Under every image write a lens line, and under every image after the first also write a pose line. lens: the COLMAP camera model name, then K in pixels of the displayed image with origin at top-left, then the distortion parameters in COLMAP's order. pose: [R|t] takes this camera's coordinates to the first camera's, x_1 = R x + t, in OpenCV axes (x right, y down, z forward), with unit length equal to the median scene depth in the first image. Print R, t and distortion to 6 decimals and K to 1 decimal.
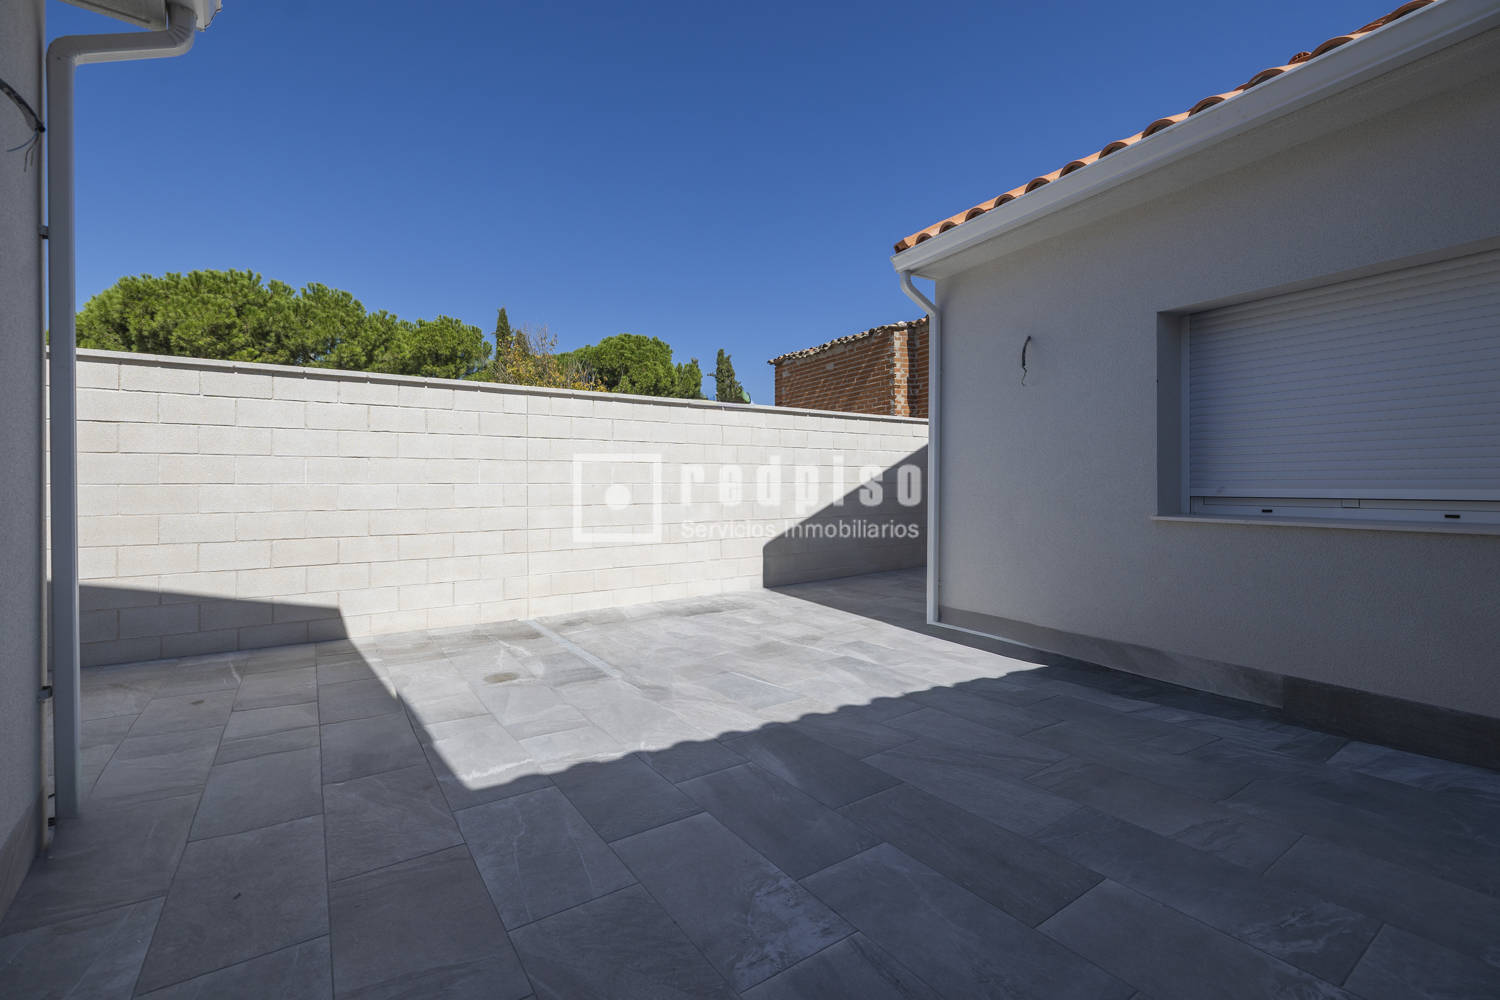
lens RADIAL K [[647.6, 0, 732.3], [0, 647.6, 469.2], [0, 0, 1]] dist [-0.000415, 0.001038]
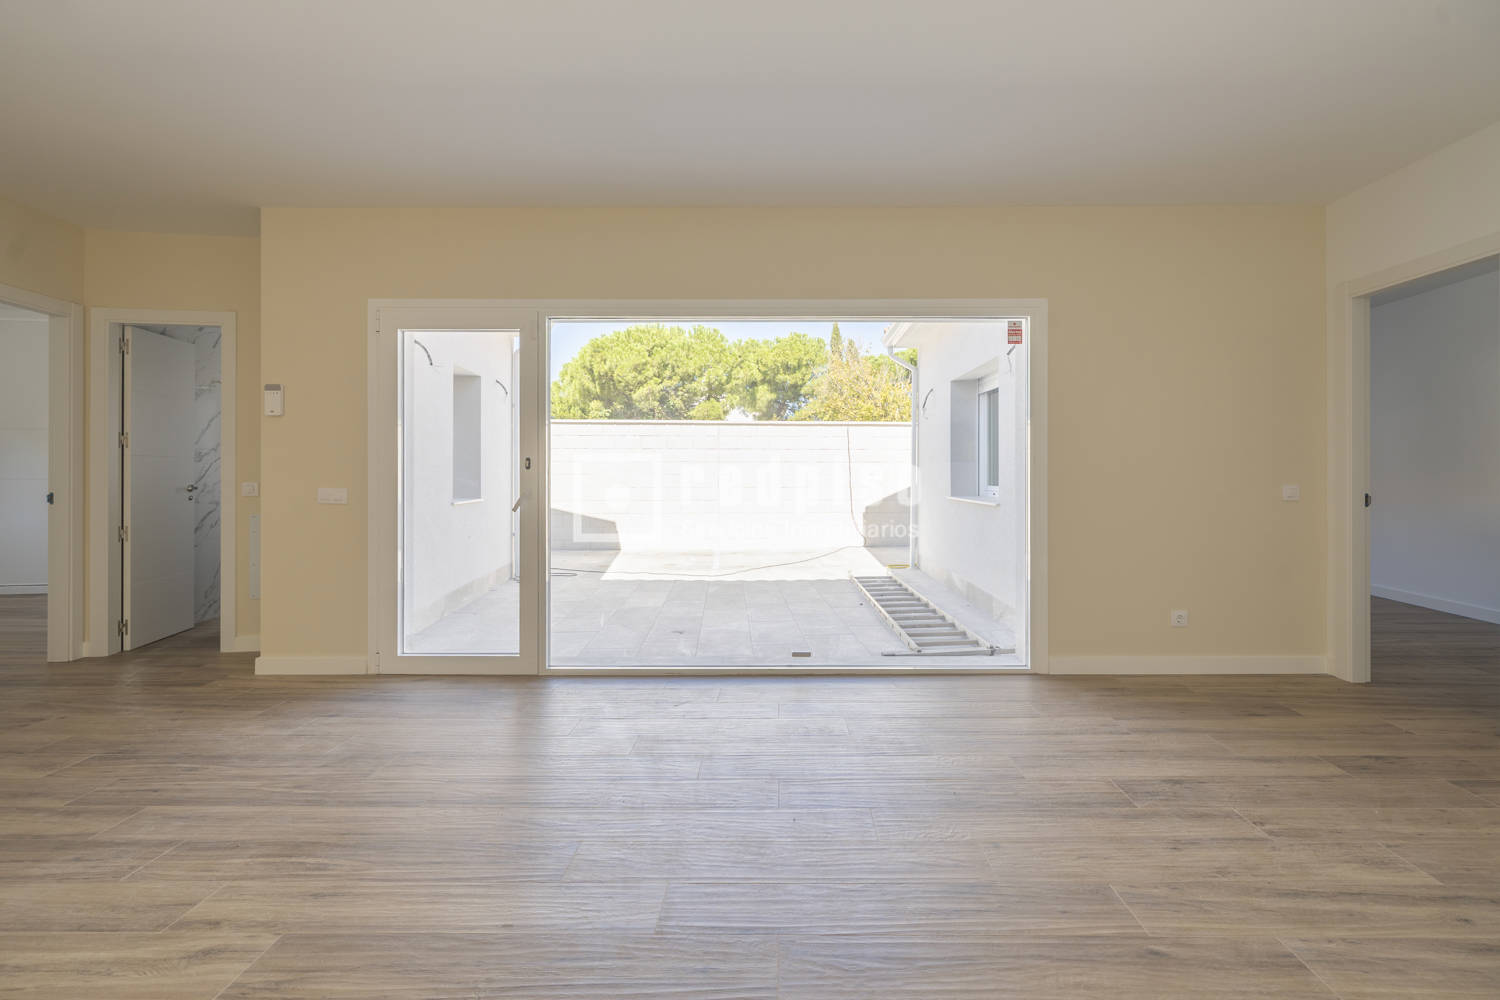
lens RADIAL K [[647.6, 0, 776.9], [0, 647.6, 467.1], [0, 0, 1]] dist [-0.000415, 0.001038]
pose [[0.873287, 0.002787, -0.487198, 0.191500], [0.008007, 0.999766, 0.020072, -0.011099], [0.487140, -0.021430, 0.873061, -0.137277]]
